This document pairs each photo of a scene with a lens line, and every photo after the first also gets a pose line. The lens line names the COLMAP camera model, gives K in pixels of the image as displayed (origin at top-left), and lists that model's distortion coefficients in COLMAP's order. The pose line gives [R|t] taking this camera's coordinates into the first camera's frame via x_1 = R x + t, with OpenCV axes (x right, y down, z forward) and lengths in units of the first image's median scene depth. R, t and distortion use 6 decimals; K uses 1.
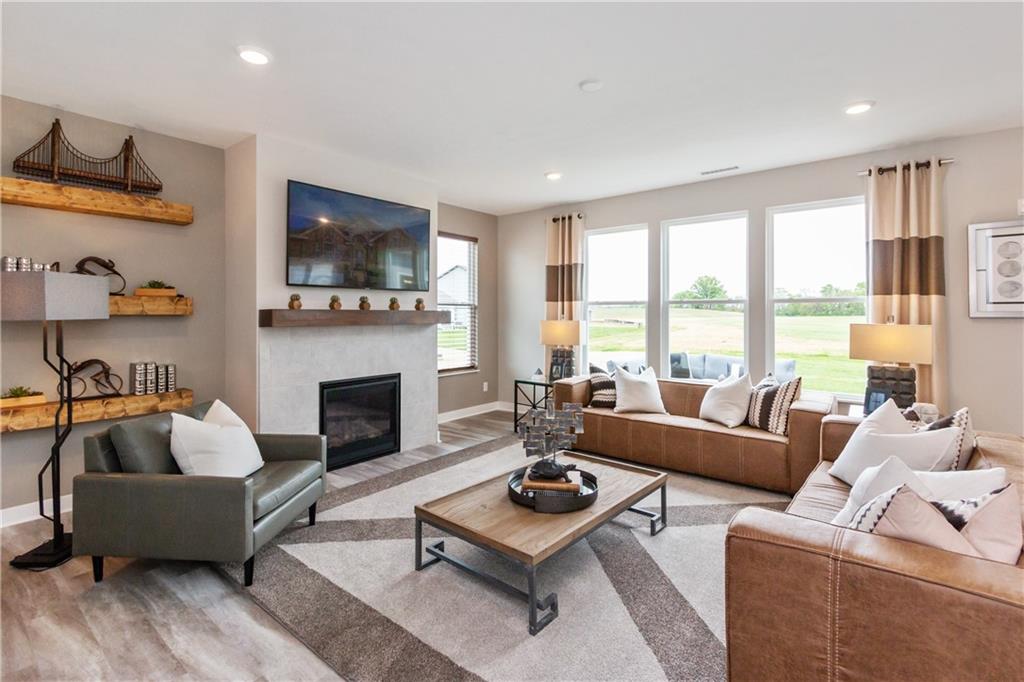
lens RADIAL K [[472.8, 0, 506.3], [0, 472.8, 317.9], [0, 0, 1]] dist [0.004176, 0.000574]
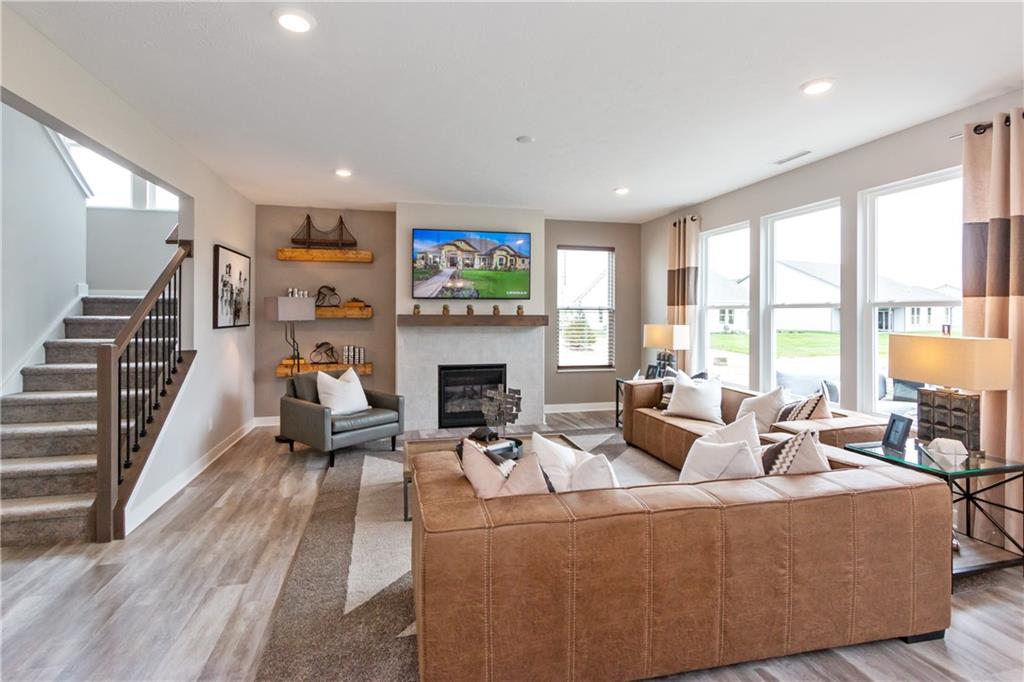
lens RADIAL K [[477.3, 0, 504.1], [0, 477.3, 316.6], [0, 0, 1]] dist [0.000644, 0.000121]
pose [[0.798658, 0.005179, -0.601763, 0.632137], [-0.007872, 0.999967, -0.001843, -0.009832], [0.601733, 0.006209, 0.798673, -0.041005]]
